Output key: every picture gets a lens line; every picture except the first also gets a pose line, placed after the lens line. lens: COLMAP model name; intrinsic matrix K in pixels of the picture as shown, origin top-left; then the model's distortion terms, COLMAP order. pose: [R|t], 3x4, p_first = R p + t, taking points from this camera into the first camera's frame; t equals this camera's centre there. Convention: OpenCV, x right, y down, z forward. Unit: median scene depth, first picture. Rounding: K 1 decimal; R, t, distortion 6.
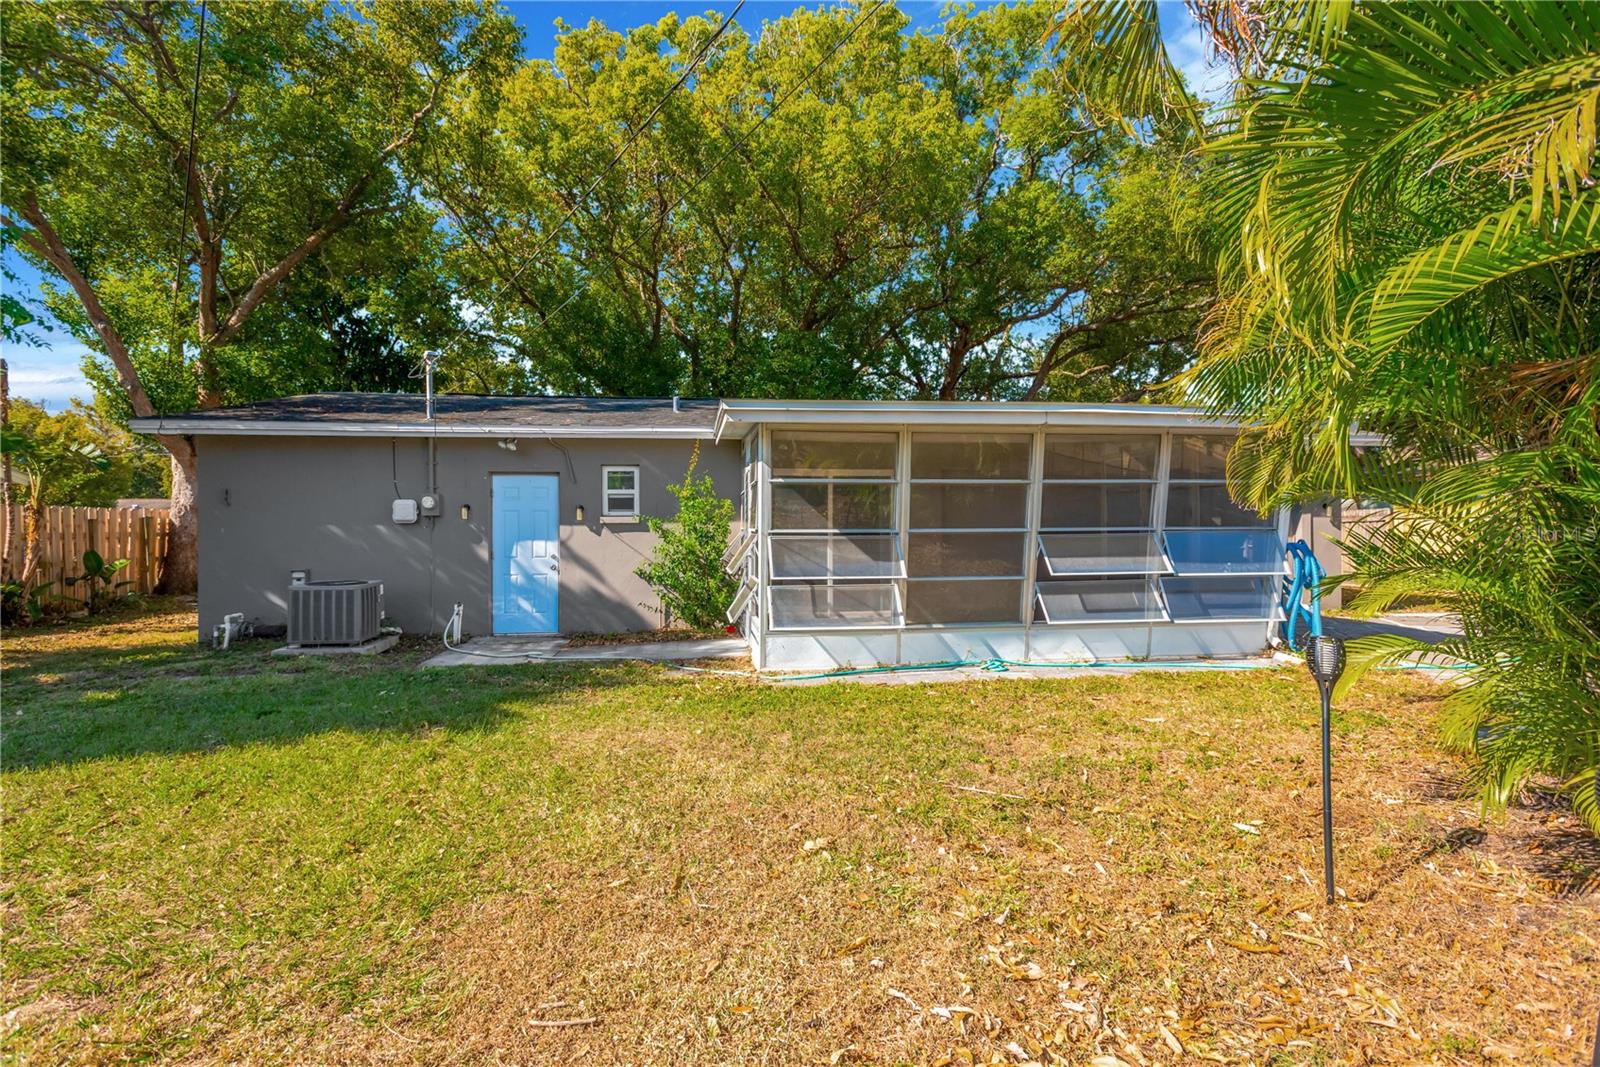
lens RADIAL K [[759.8, 0, 800.9], [0, 759.8, 524.0], [0, 0, 1]] dist [0.014164, -0.003418]
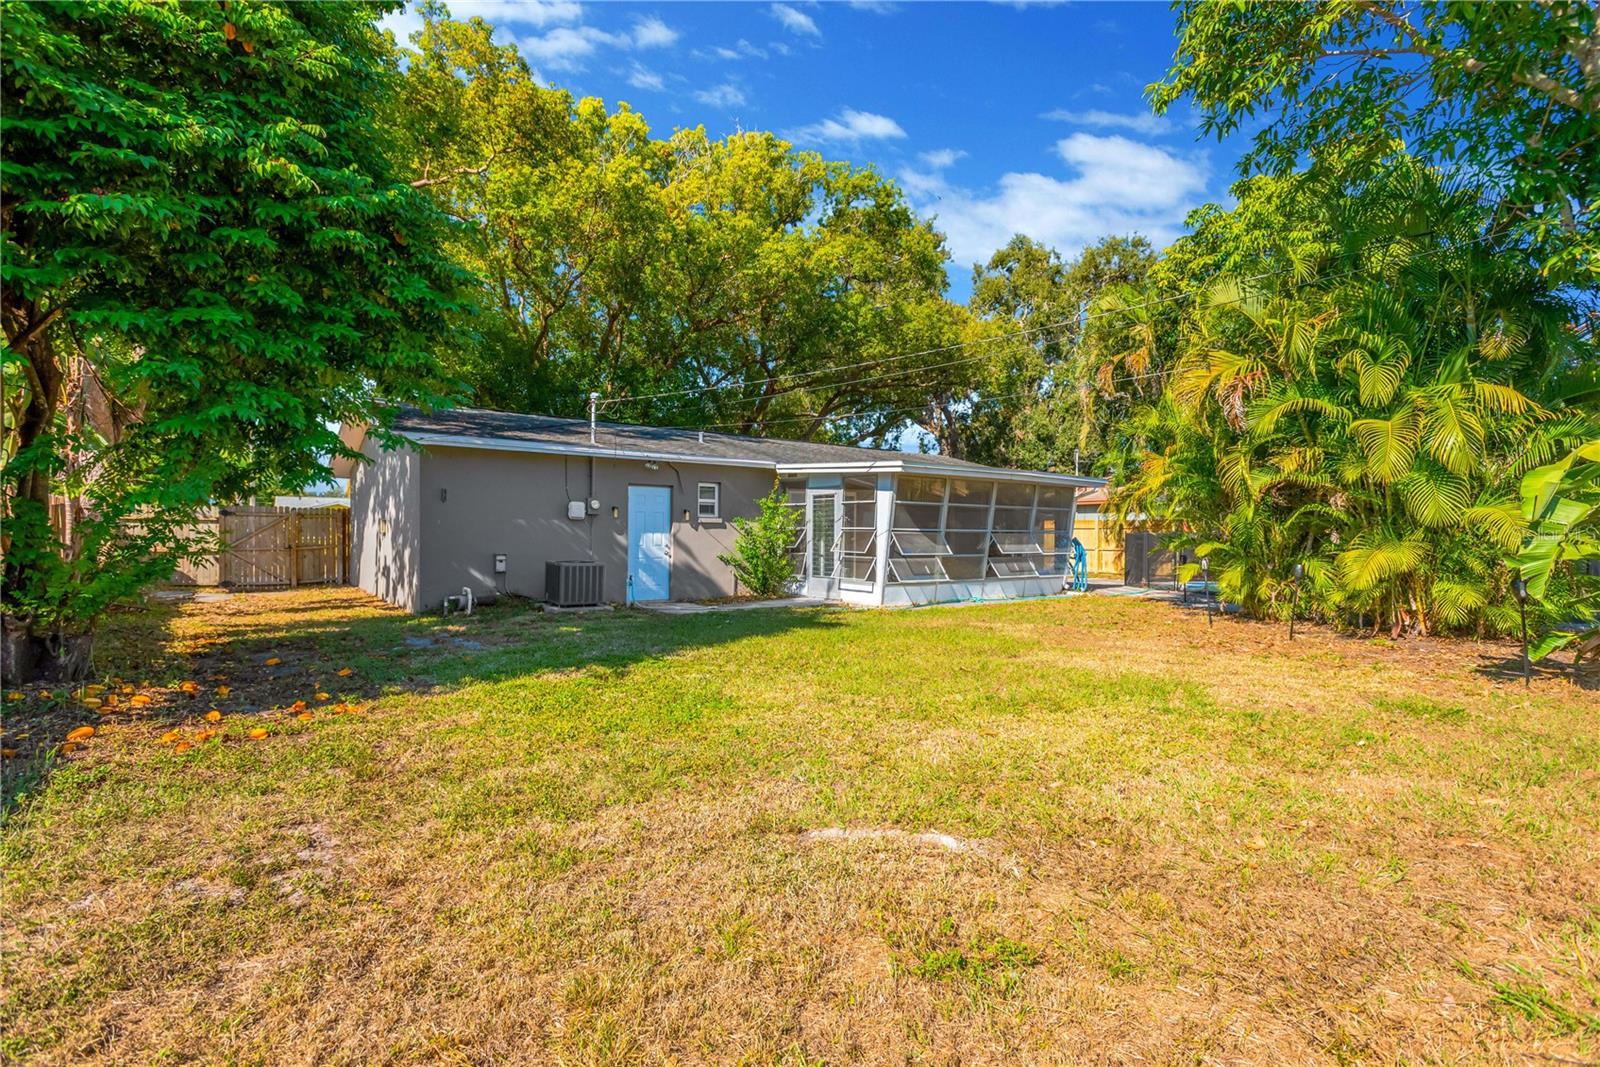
lens RADIAL K [[759.8, 0, 798.7], [0, 759.8, 546.5], [0, 0, 1]] dist [0.014164, -0.003418]
pose [[0.870662, 0.006556, 0.491838, -0.805487], [-0.016060, 0.999757, 0.015104, 0.019844], [-0.491620, -0.021049, 0.870556, -0.344724]]
